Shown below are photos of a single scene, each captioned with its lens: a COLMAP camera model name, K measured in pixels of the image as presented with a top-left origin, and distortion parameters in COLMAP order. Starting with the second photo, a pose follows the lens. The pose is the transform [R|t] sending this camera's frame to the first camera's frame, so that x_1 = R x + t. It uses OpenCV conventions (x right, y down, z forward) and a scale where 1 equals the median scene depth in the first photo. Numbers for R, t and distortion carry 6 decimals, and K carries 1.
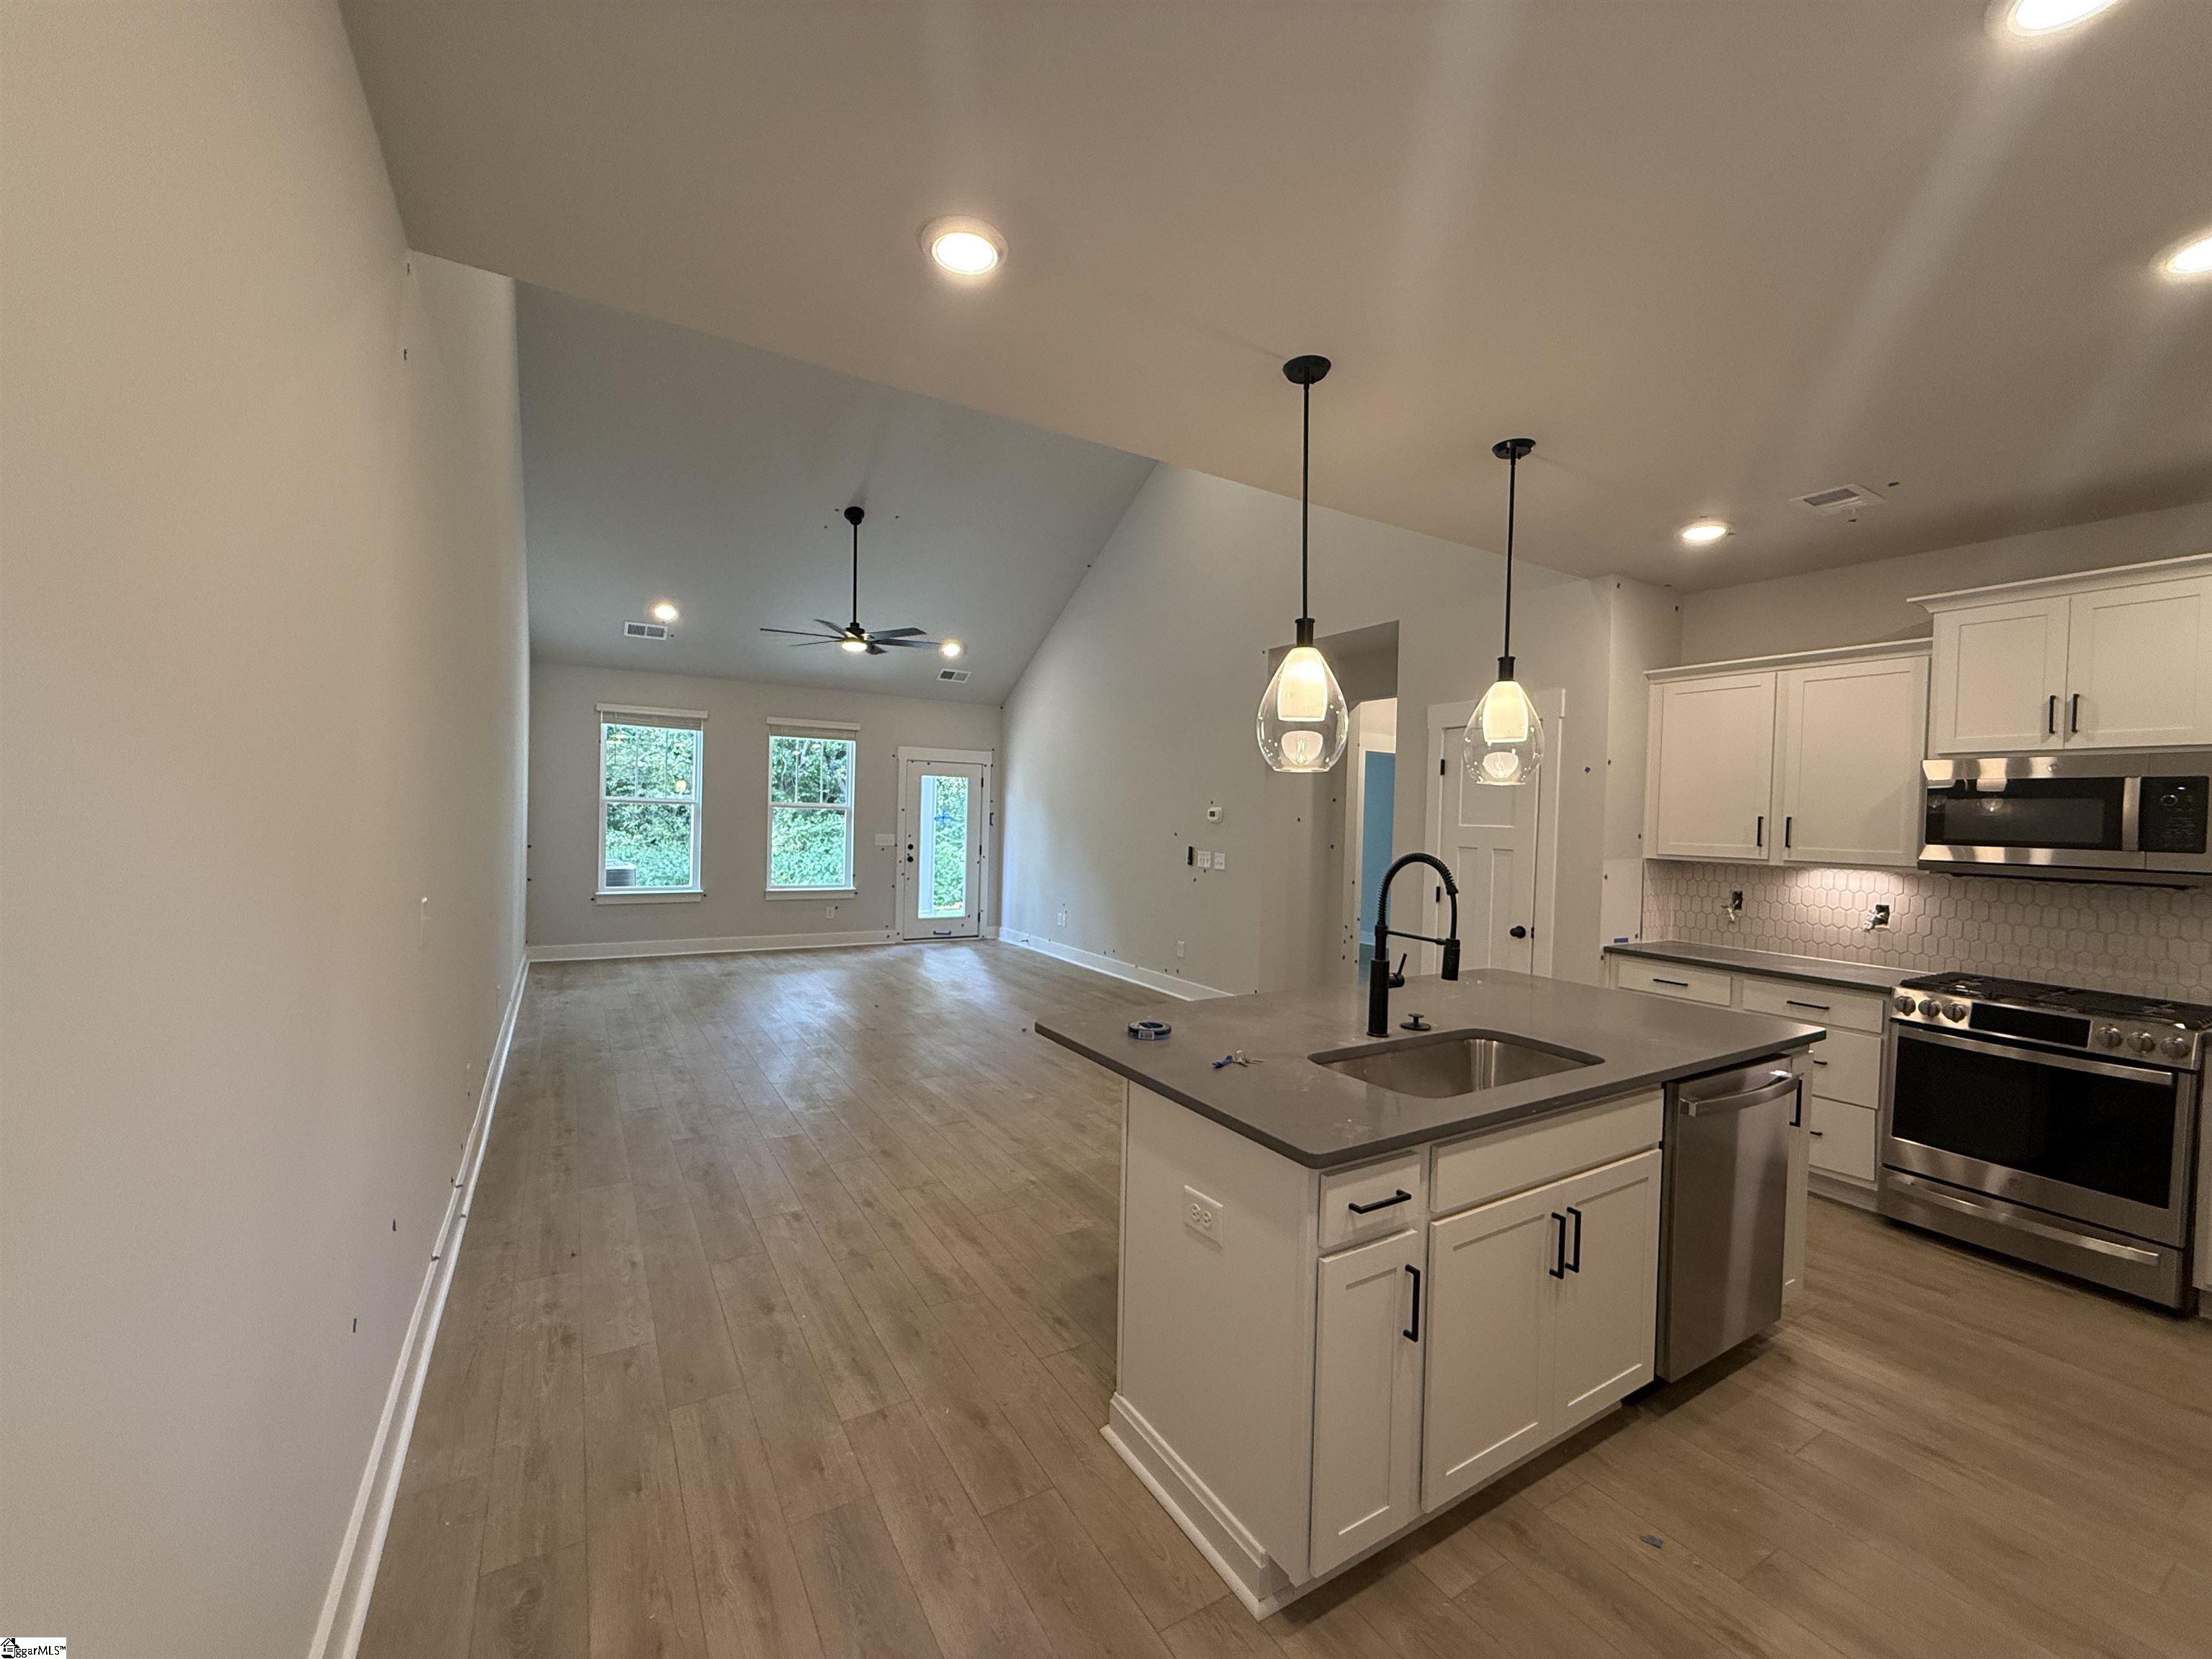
lens RADIAL K [[882.8, 0, 1100.5], [0, 882.8, 832.1], [0, 0, 1]] dist [0.003298, 0.000121]
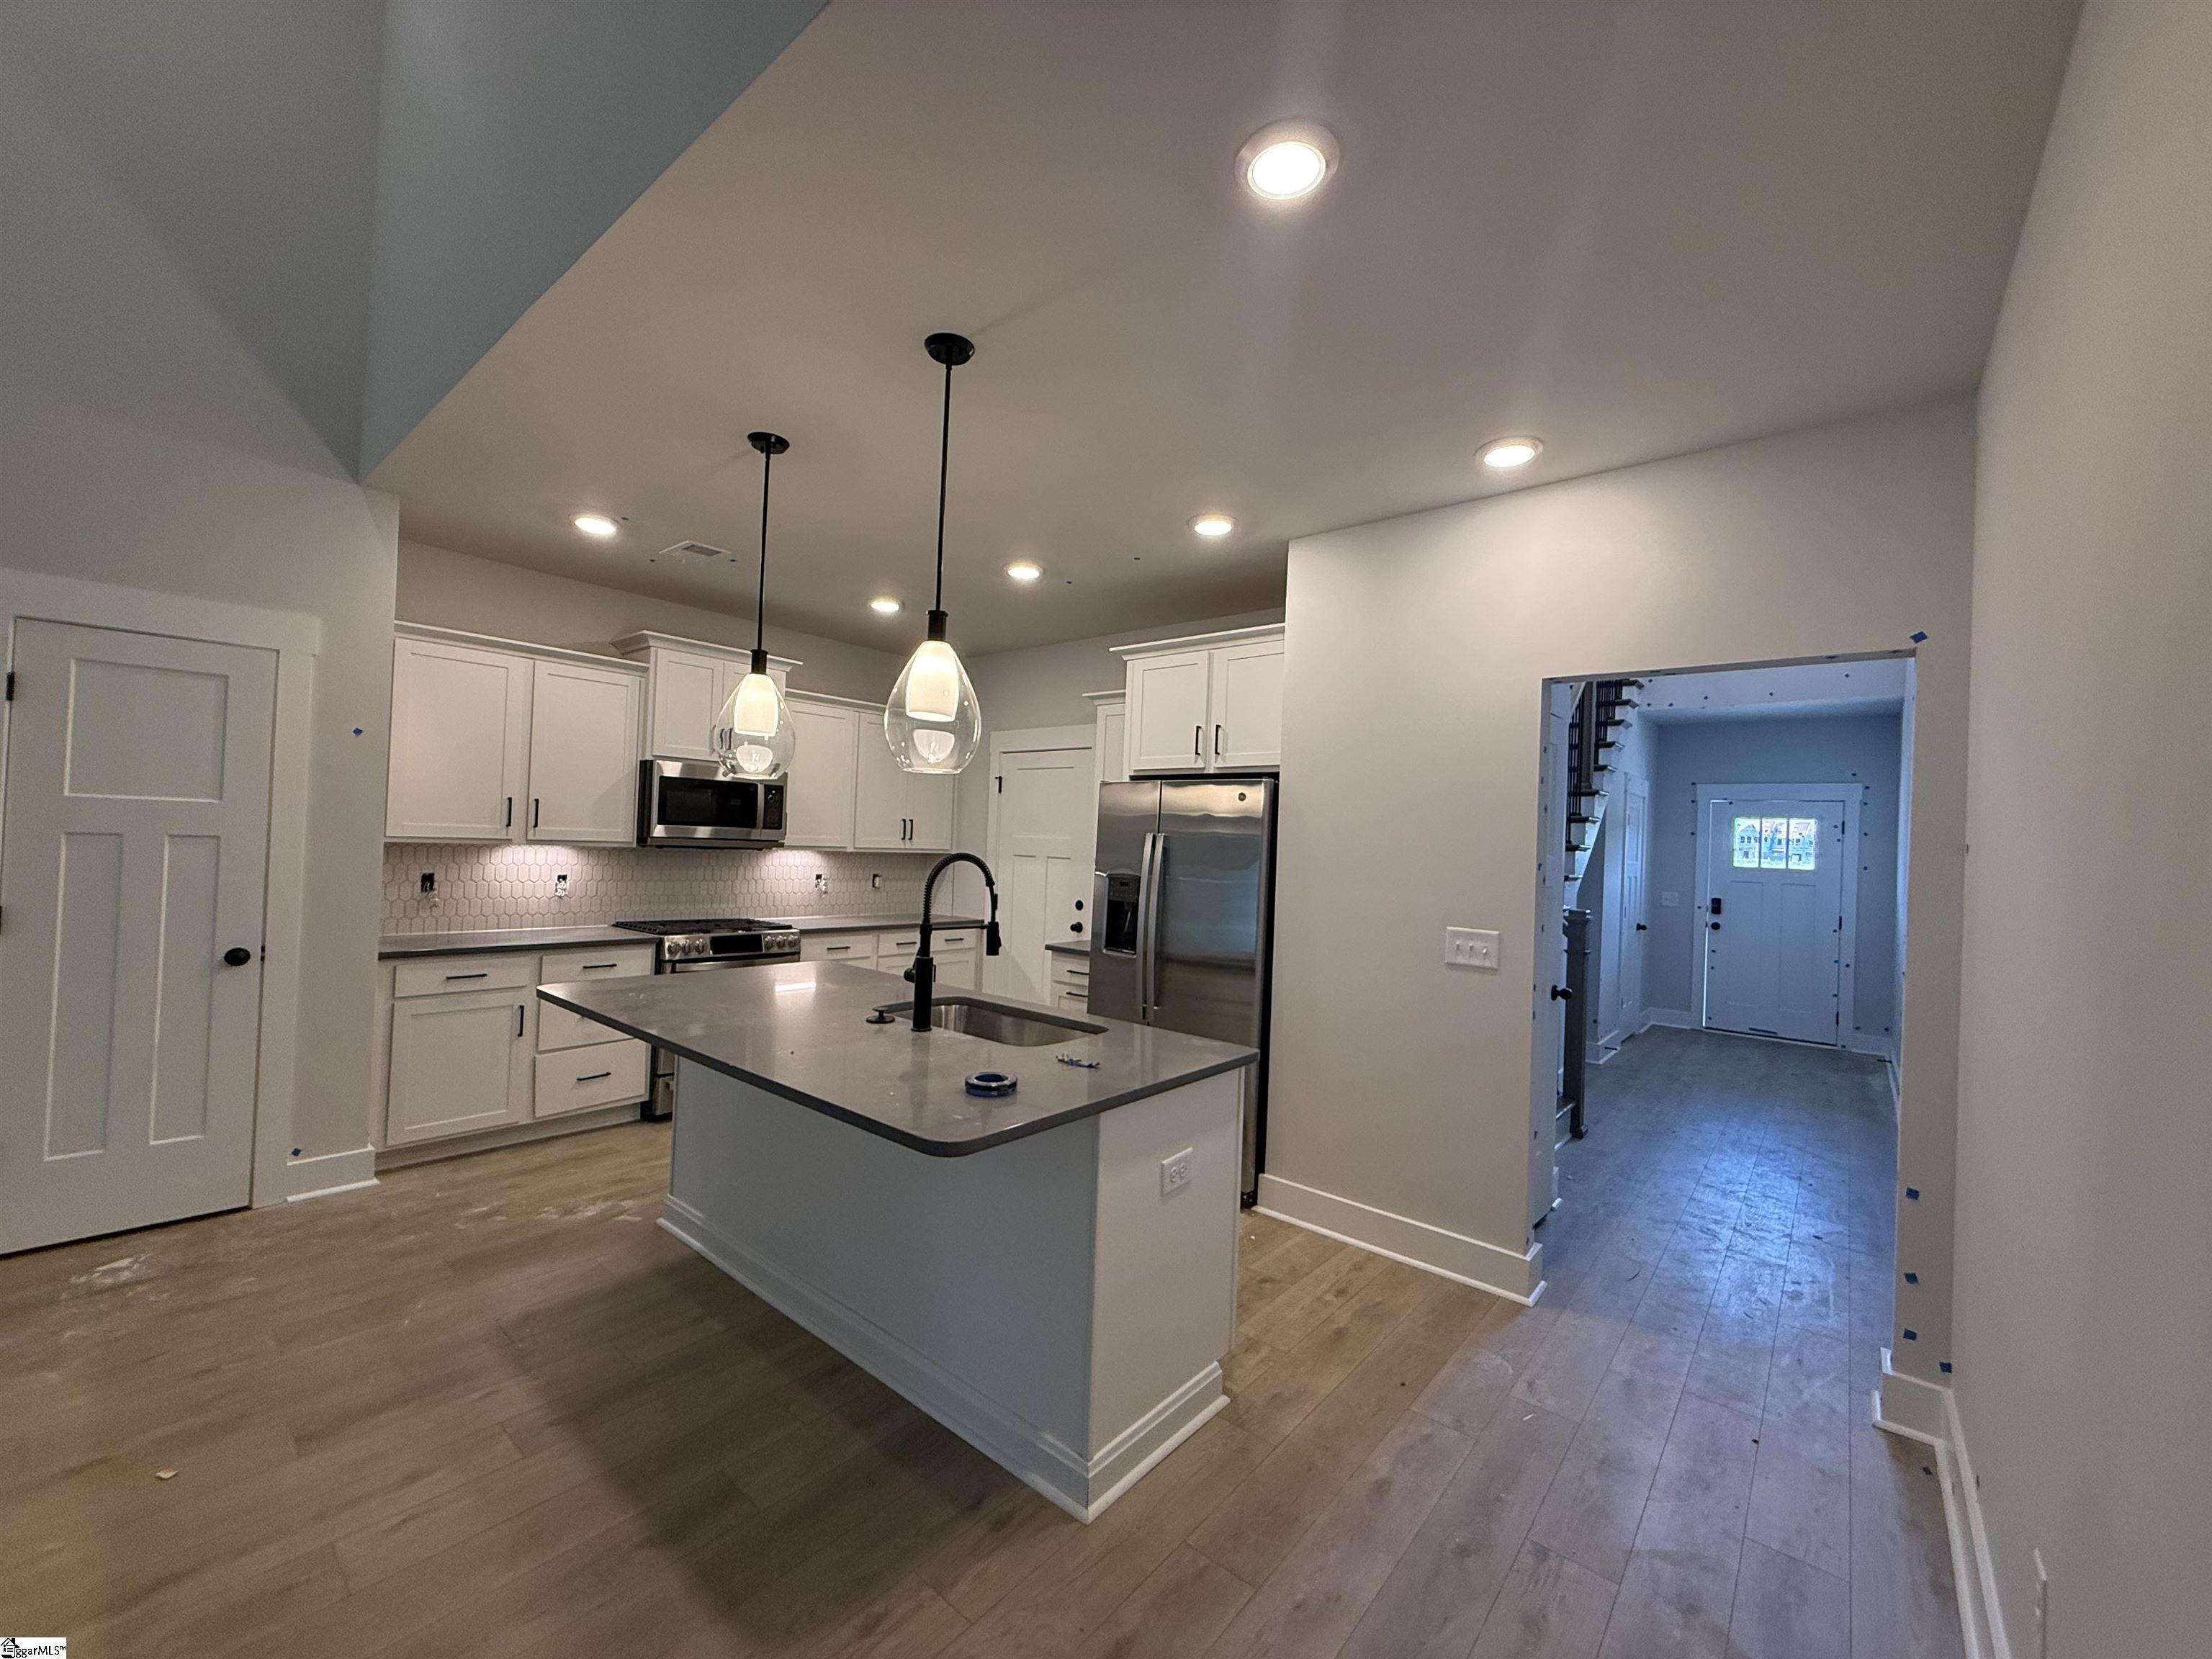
lens RADIAL K [[882.8, 0, 1100.5], [0, 882.8, 832.1], [0, 0, 1]] dist [0.003298, 0.000121]
pose [[-0.318922, -0.029045, 0.947336, -0.605503], [-0.028107, 0.999381, 0.021179, -0.025092], [-0.947364, -0.019872, -0.319541, 0.943610]]
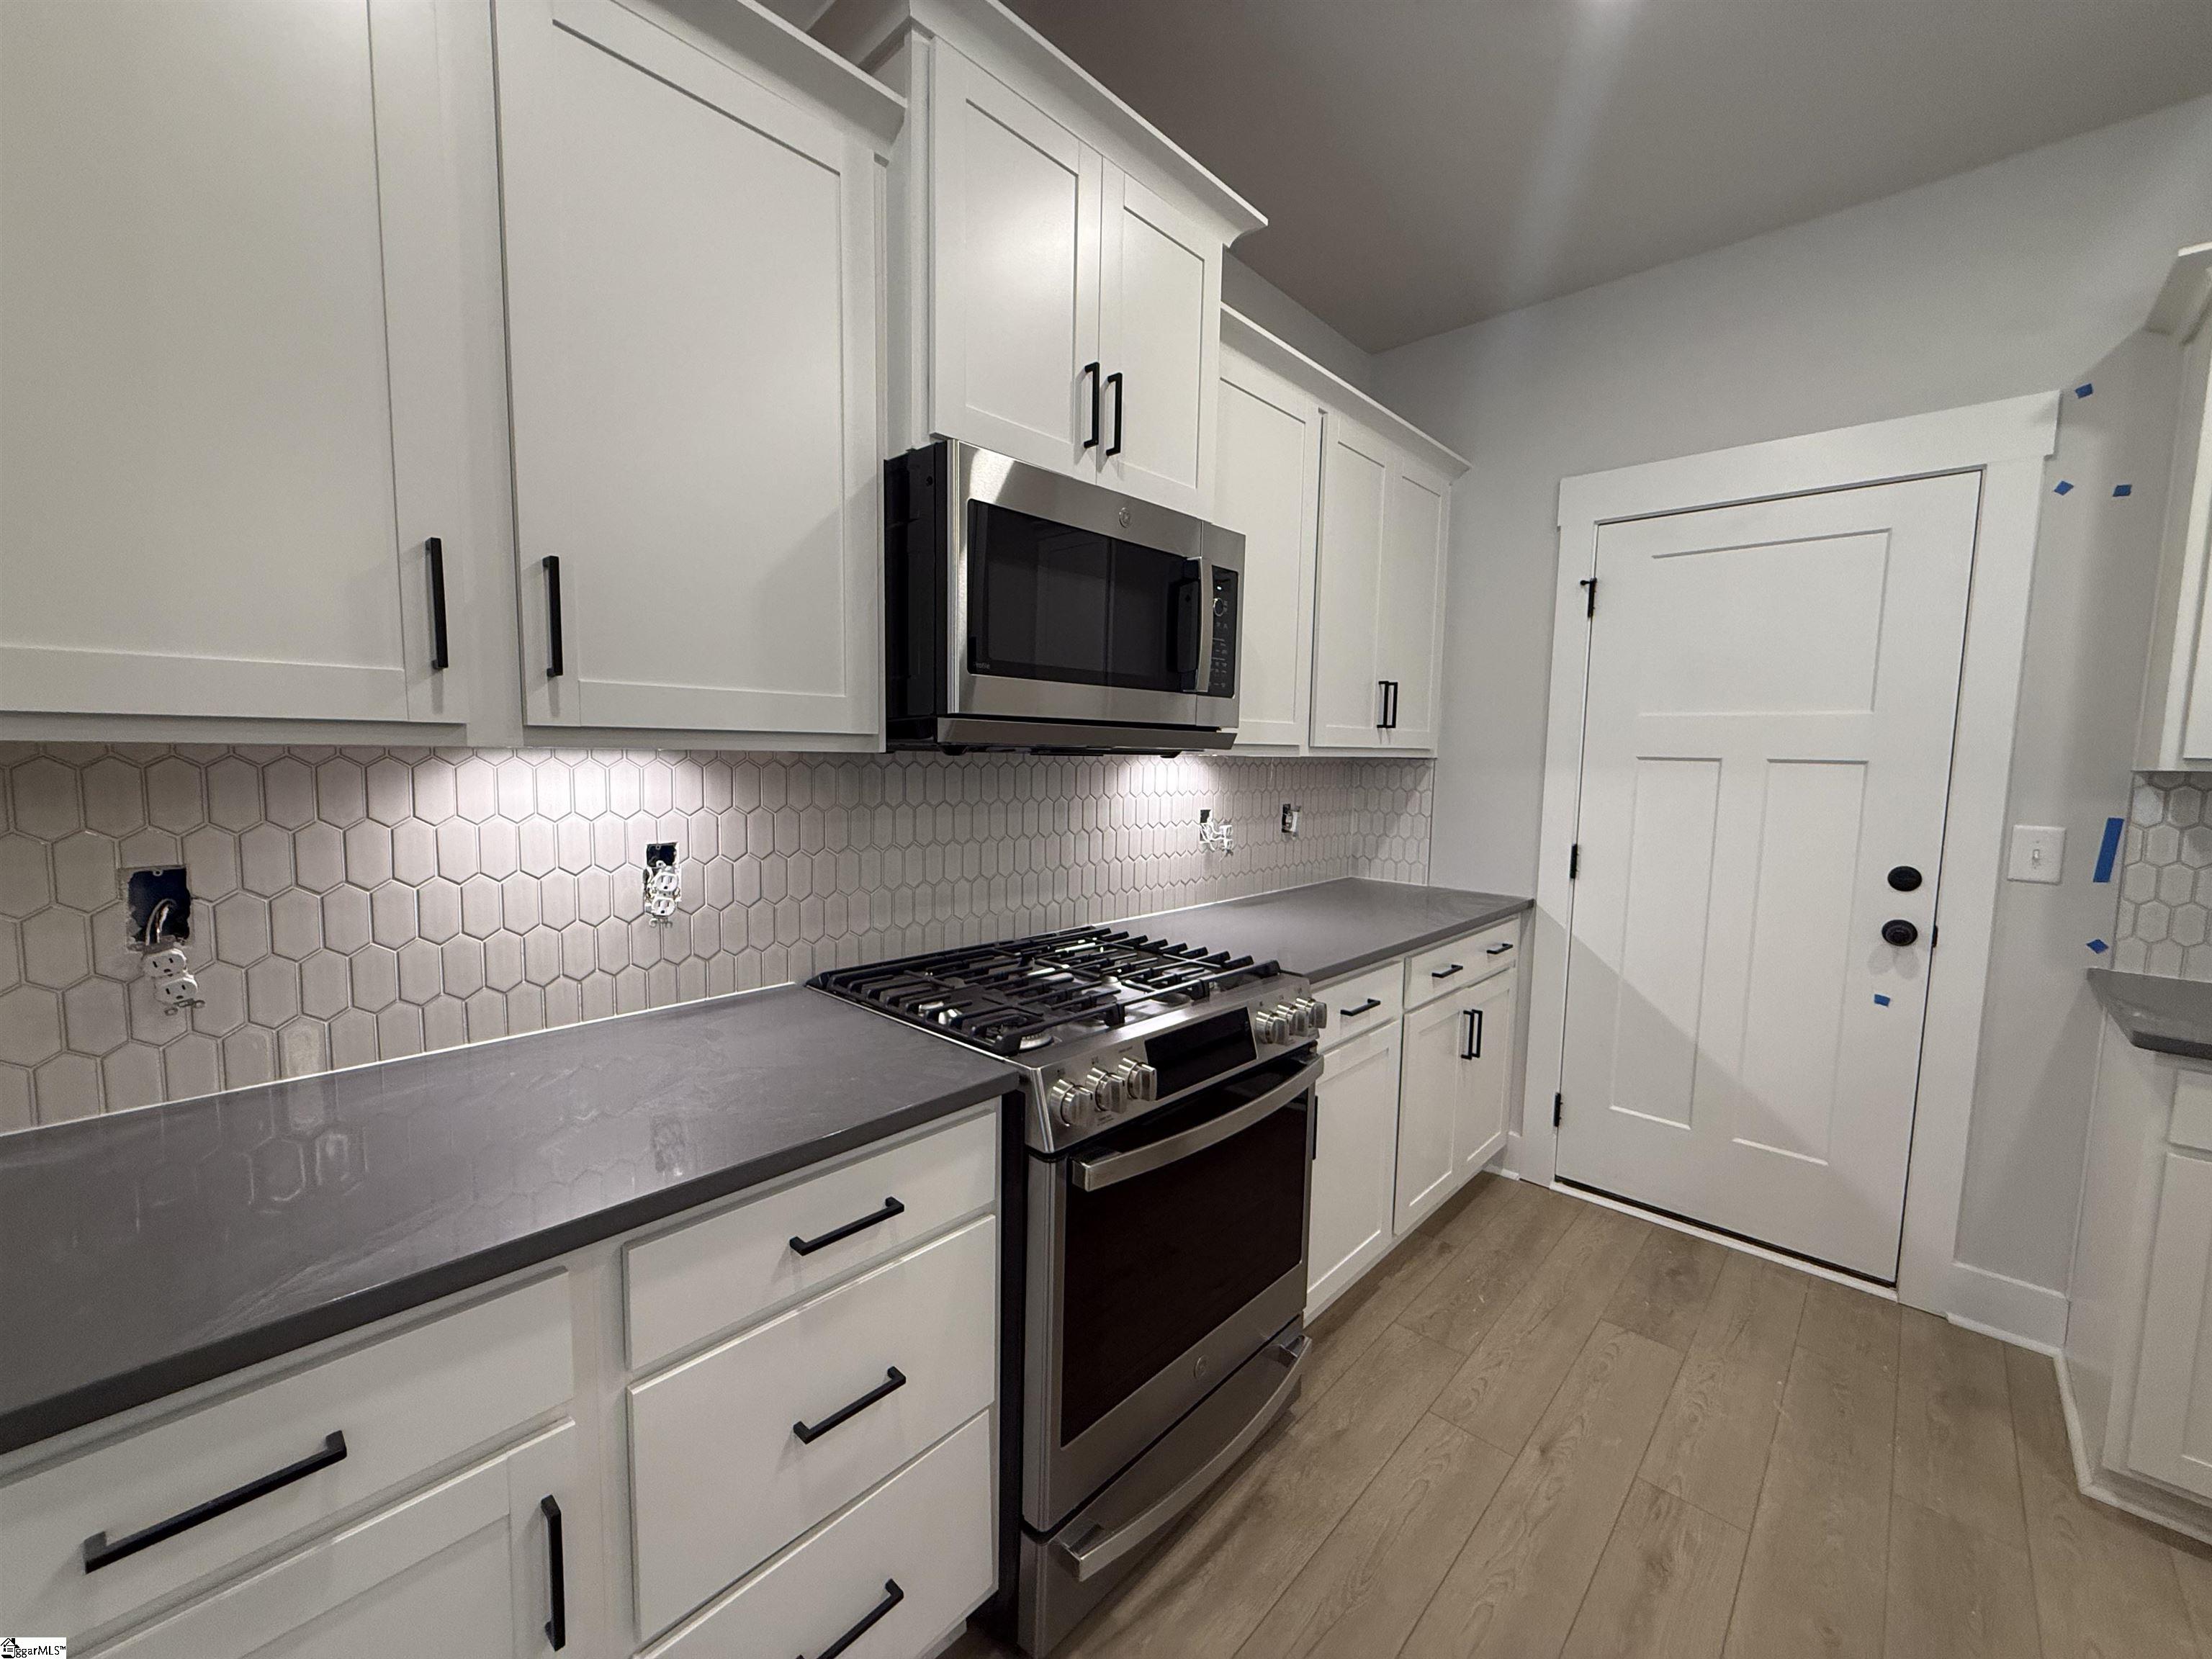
lens RADIAL K [[882.8, 0, 1100.5], [0, 882.8, 832.1], [0, 0, 1]] dist [0.003298, 0.000121]
pose [[-0.271739, -0.121001, 0.954734, 0.644384], [-0.004068, 0.992200, 0.124592, 0.040956], [-0.962362, 0.029973, -0.270111, 1.242086]]
